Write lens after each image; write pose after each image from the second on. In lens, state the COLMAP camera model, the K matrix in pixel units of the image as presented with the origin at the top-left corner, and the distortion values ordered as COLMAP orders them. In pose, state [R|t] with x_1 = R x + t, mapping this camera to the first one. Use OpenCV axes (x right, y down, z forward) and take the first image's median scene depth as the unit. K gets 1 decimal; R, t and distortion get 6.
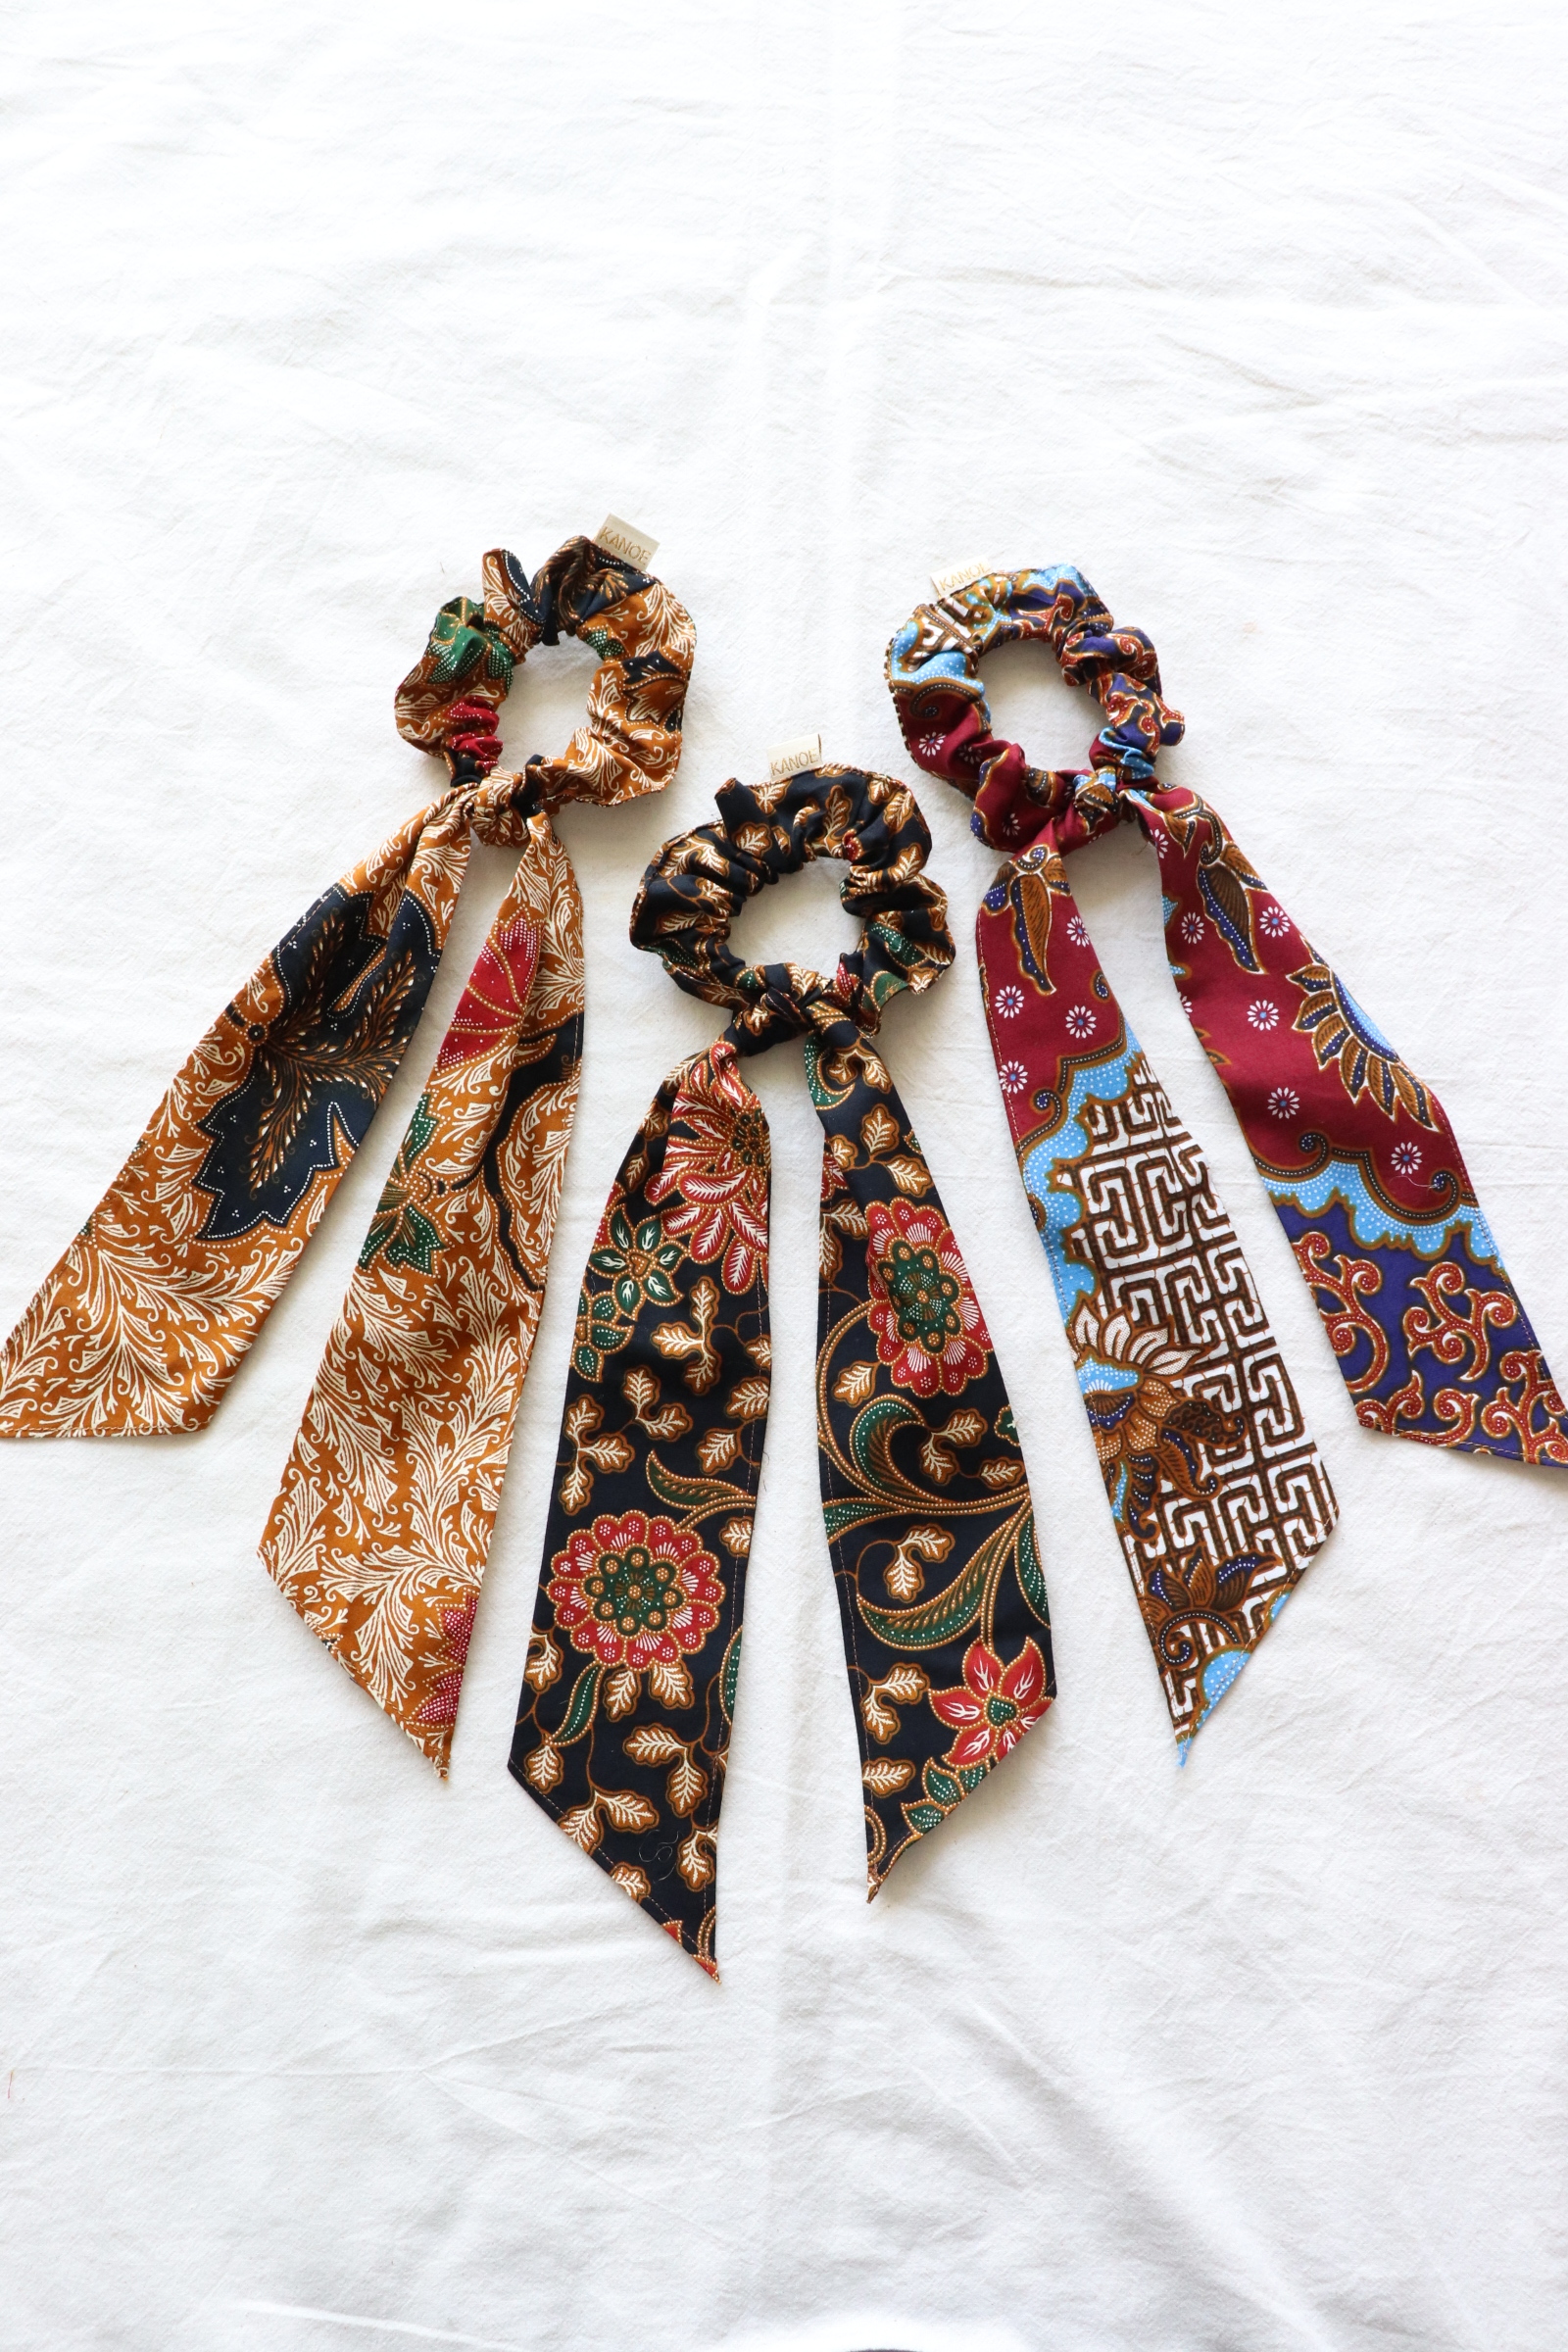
lens RADIAL K [[2136.0, 0, 786.5], [0, 2136.0, 1176.2], [0, 0, 1]] dist [-0.190005, 0.186069]
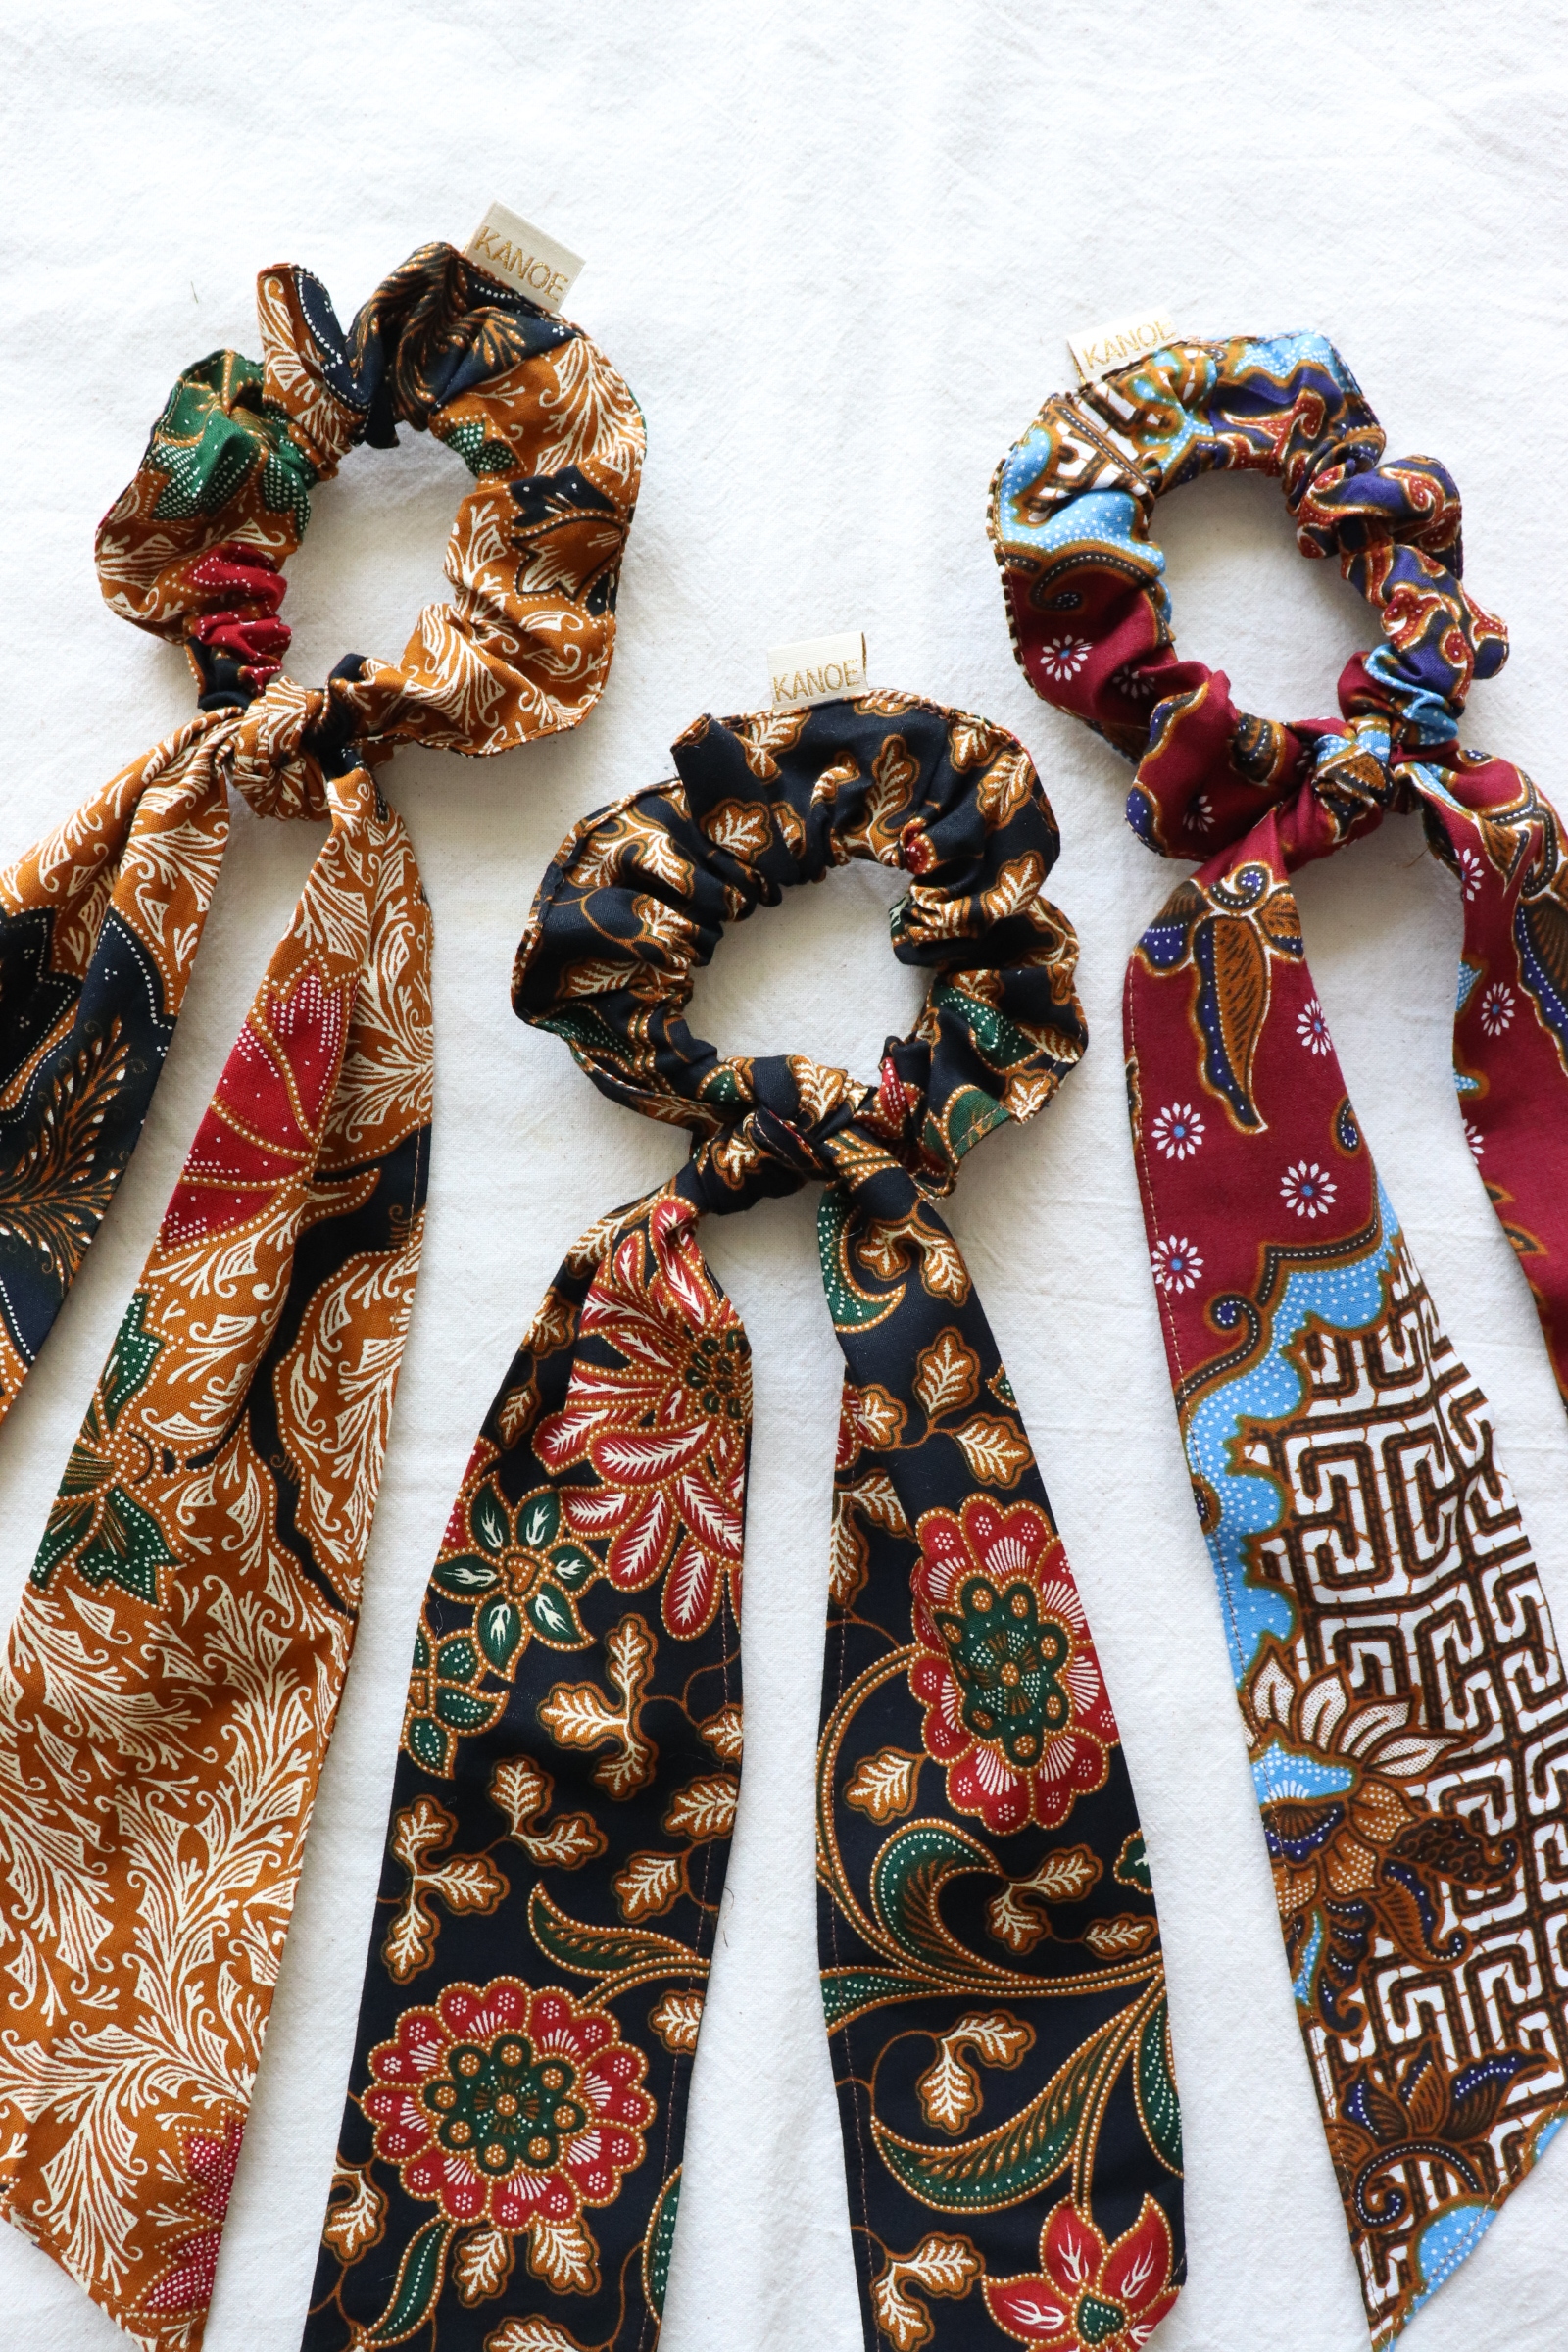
lens RADIAL K [[2065.7, 0, 774.4], [0, 2065.7, 1178.7], [0, 0, 1]] dist [-0.175828, 0.159529]
pose [[0.999234, 0.031559, 0.023160, -0.016241], [-0.034835, 0.986779, 0.158286, -0.156458], [-0.017858, -0.158971, 0.987122, 0.466571]]
